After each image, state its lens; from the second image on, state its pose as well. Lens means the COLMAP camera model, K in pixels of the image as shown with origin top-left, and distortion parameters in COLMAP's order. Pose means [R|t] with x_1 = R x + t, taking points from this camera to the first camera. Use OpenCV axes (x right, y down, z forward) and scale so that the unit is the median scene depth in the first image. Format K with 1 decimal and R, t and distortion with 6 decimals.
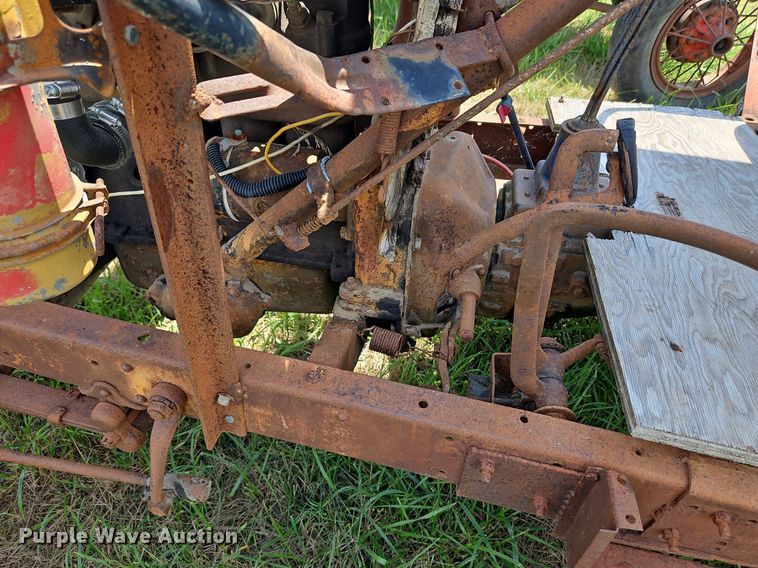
lens RADIAL K [[519.0, 0, 367.8], [0, 519.0, 289.1], [0, 0, 1]] dist [0.052864, -0.049309]
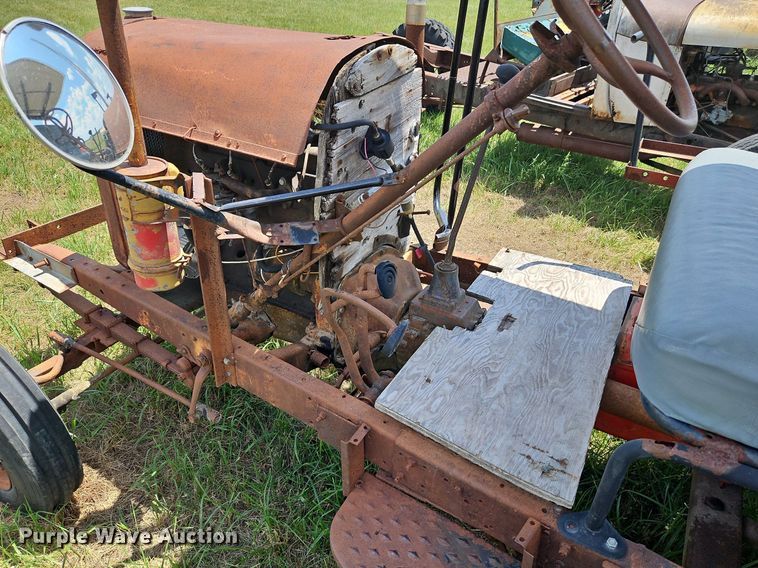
lens RADIAL K [[519.0, 0, 376.6], [0, 519.0, 288.9], [0, 0, 1]] dist [0.052864, -0.049309]
pose [[0.937379, 0.172778, -0.302438, 0.929062], [-0.227959, 0.960826, -0.157635, 0.131187], [0.263355, 0.216707, 0.940044, -0.933476]]
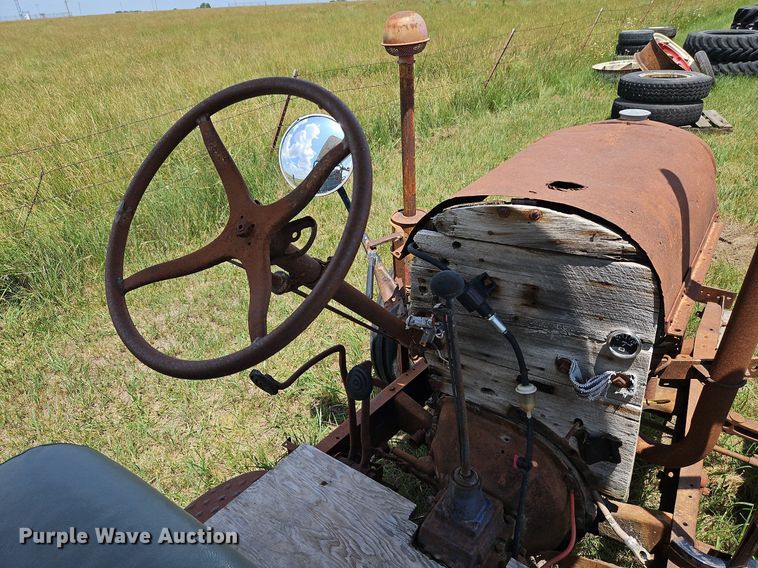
lens RADIAL K [[519.0, 0, 375.3], [0, 519.0, 286.9], [0, 0, 1]] dist [0.052864, -0.049309]
pose [[-0.428205, 0.421685, -0.799263, 1.773757], [-0.598411, 0.530435, 0.600452, -1.593480], [0.677159, 0.735405, 0.025206, 0.533777]]
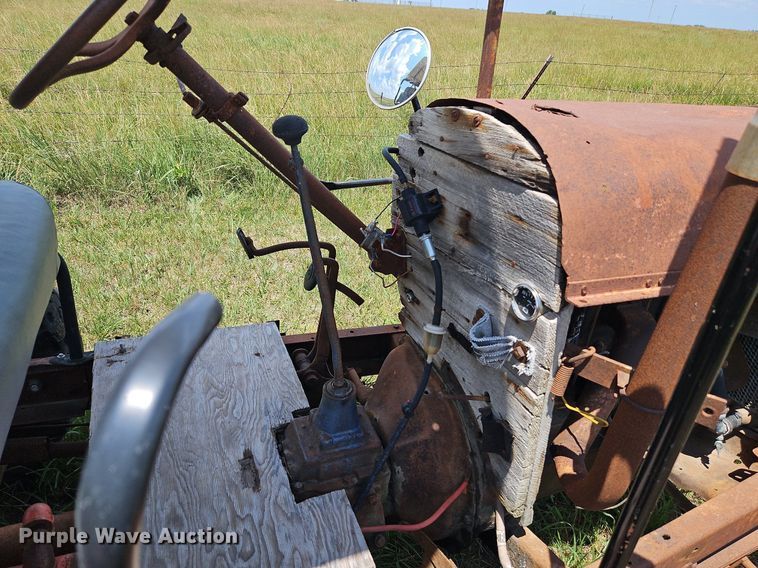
lens RADIAL K [[519.0, 0, 388.2], [0, 519.0, 282.2], [0, 0, 1]] dist [0.052864, -0.049309]
pose [[-0.833249, 0.166415, -0.527258, 1.192088], [-0.452212, 0.343559, 0.823086, -1.914707], [0.318118, 0.924269, -0.211015, 1.334553]]
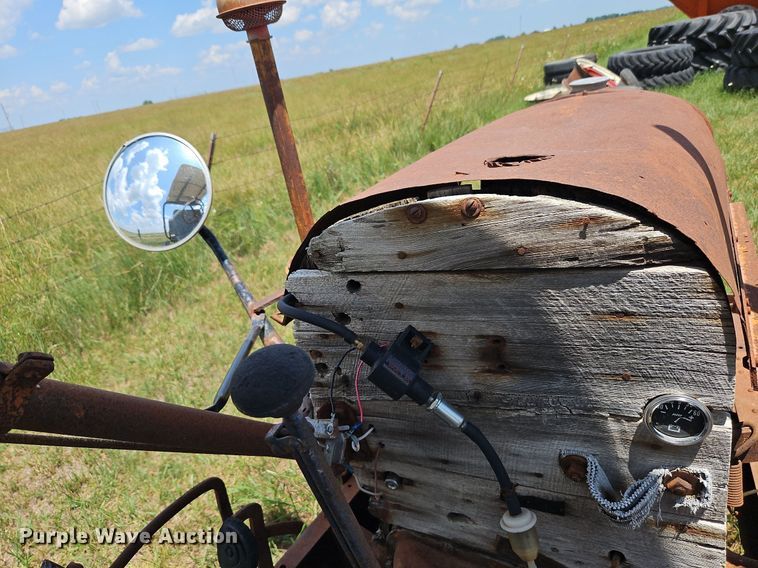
lens RADIAL K [[519.0, 0, 378.4], [0, 519.0, 286.5], [0, 0, 1]] dist [0.052864, -0.049309]
pose [[-0.320011, 0.386943, -0.864793, 1.056858], [-0.531225, 0.682520, 0.501963, -1.313397], [0.784470, 0.620034, -0.012860, 0.709839]]
